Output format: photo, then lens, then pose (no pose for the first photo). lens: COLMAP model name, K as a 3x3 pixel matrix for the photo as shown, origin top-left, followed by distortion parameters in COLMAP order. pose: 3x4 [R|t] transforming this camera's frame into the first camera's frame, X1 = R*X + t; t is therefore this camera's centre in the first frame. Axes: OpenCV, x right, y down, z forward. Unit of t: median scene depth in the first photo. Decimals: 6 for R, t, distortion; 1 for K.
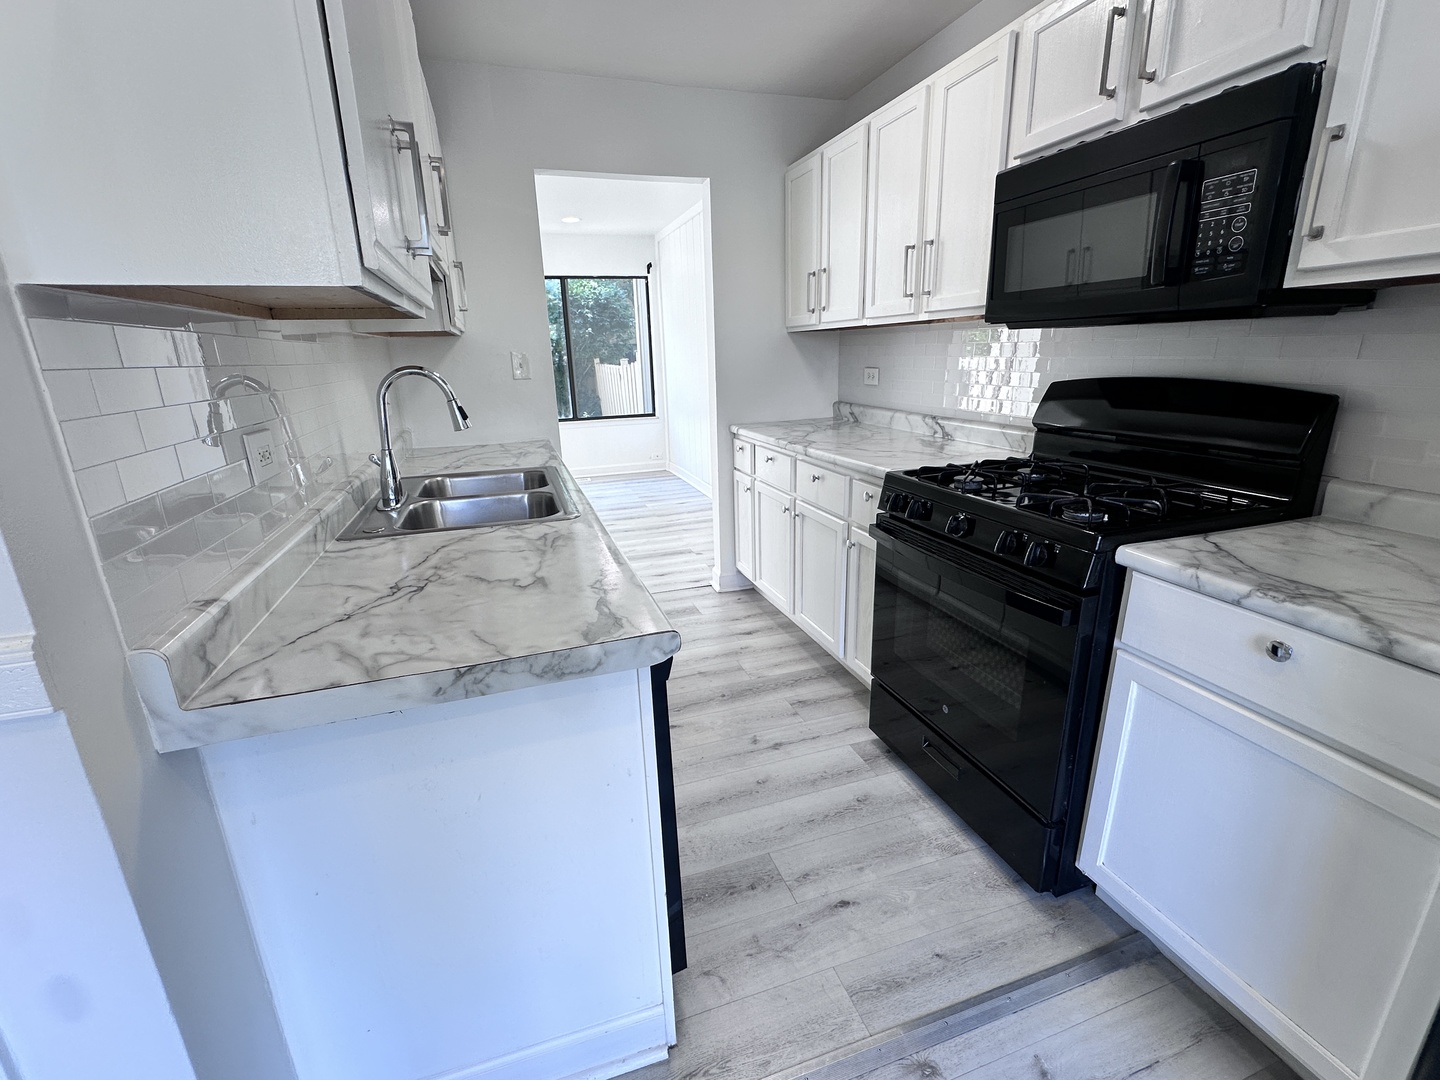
lens RADIAL K [[646.5, 0, 719.8], [0, 646.5, 540.4], [0, 0, 1]] dist [0.003553, 0.000355]
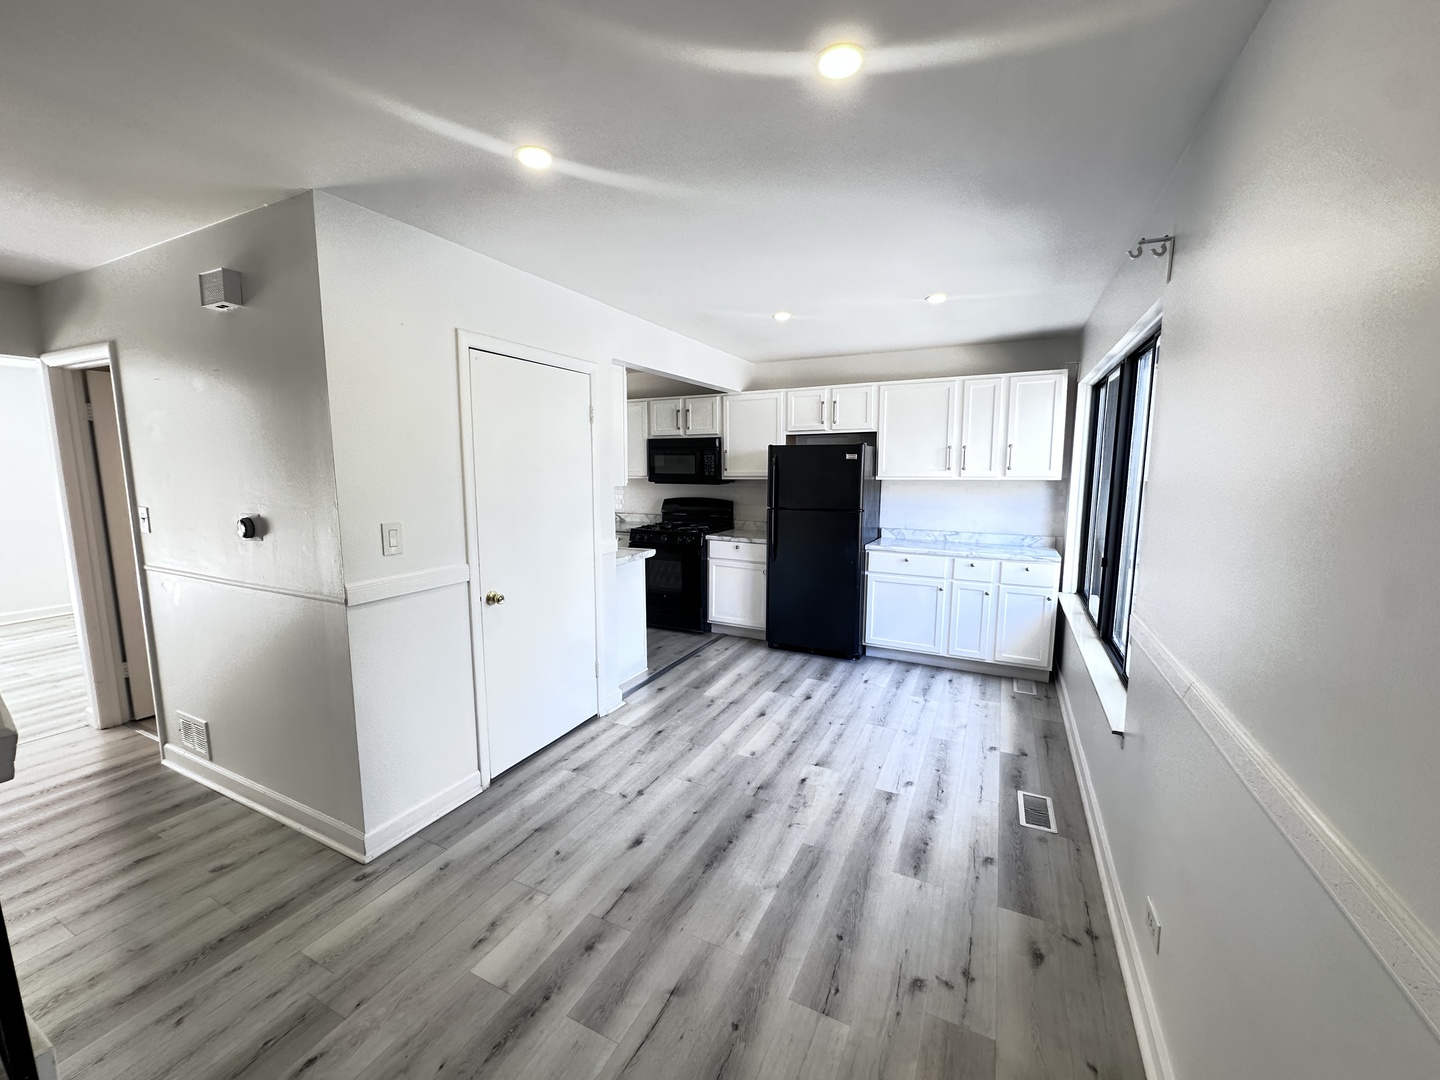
lens RADIAL K [[576.4, 0, 723.8], [0, 576.4, 542.6], [0, 0, 1]] dist [-0.007717, 0.000865]
pose [[0.701414, -0.073064, 0.709000, -2.010994], [0.183755, 0.979643, -0.080834, 0.382393], [-0.688660, 0.186980, 0.700561, -1.761591]]
